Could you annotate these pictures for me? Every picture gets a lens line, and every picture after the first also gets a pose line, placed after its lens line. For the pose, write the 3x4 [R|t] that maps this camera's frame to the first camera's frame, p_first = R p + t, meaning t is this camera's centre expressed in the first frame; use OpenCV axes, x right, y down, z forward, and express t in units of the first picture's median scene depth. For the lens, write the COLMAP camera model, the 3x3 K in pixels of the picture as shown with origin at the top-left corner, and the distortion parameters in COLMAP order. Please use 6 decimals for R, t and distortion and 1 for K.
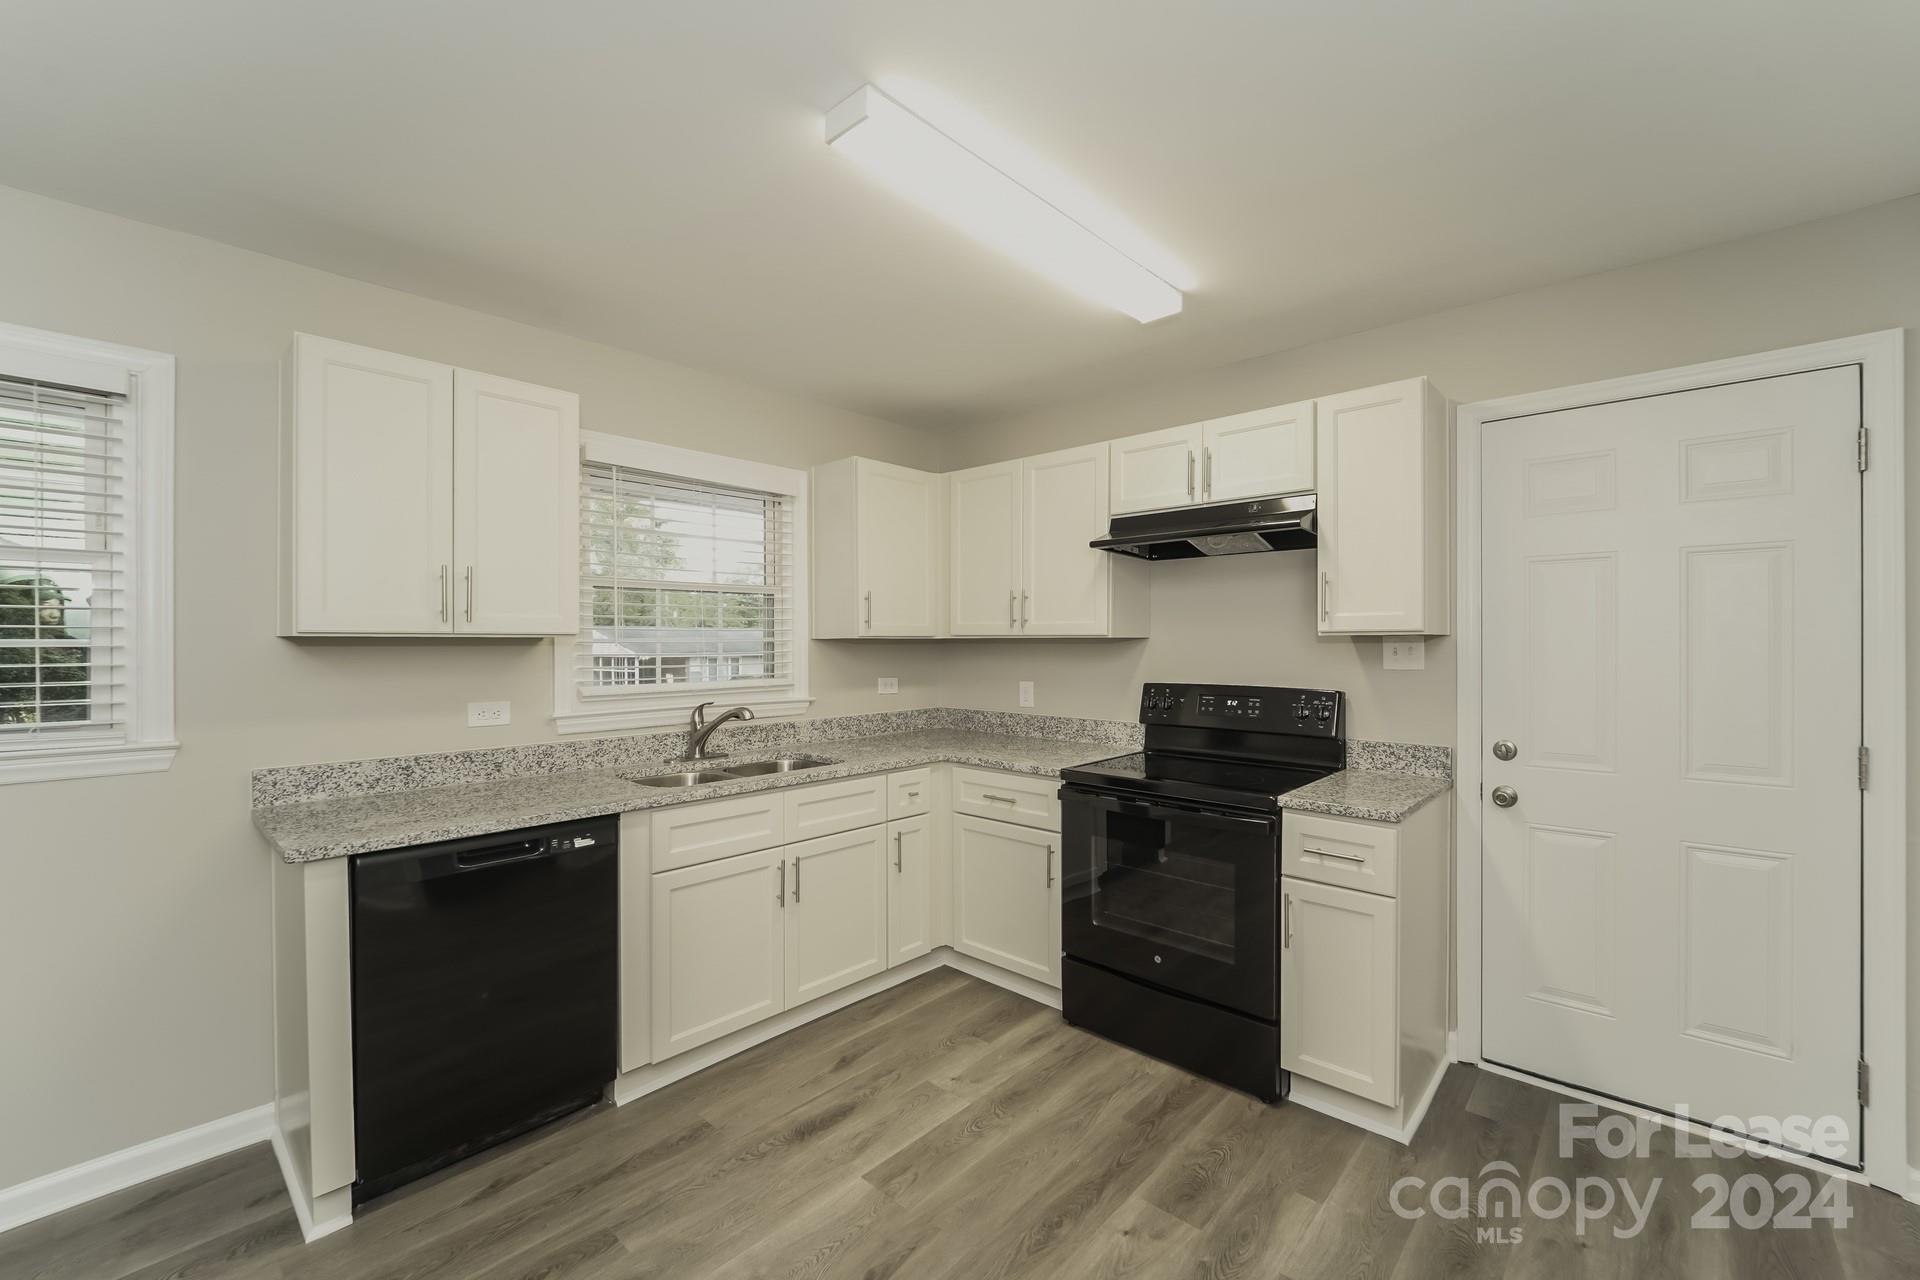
lens RADIAL K [[810.6, 0, 1001.8], [0, 810.6, 633.6], [0, 0, 1]] dist [-0.009400, -0.000464]
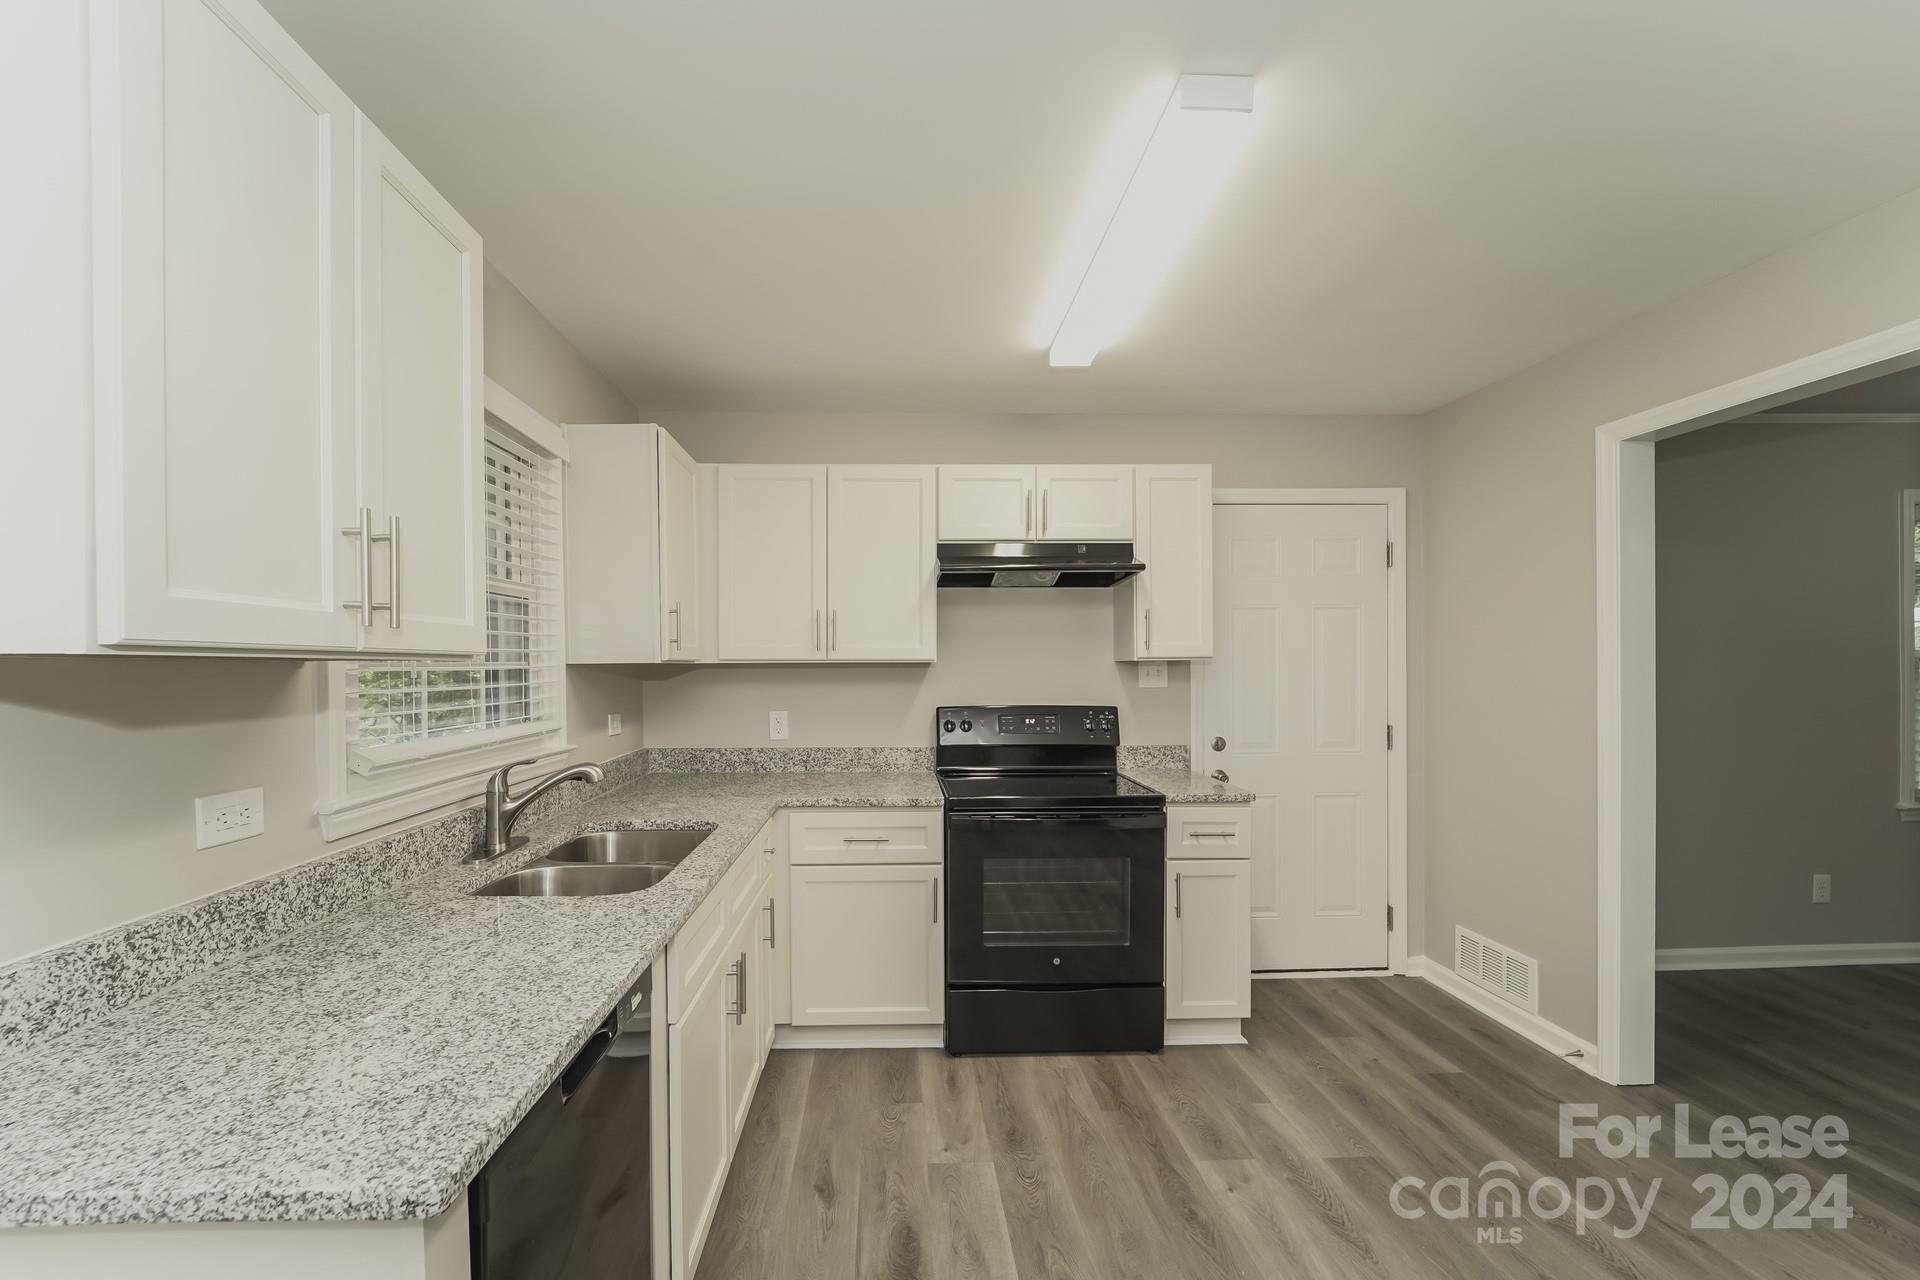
lens RADIAL K [[785.7, 0, 968.6], [0, 785.7, 660.3], [0, 0, 1]] dist [-0.005931, -0.000525]
pose [[0.715429, 0.002256, 0.698682, -0.597314], [-0.002726, 0.999996, -0.000437, 0.003223], [-0.698680, -0.001593, 0.715433, 0.323479]]
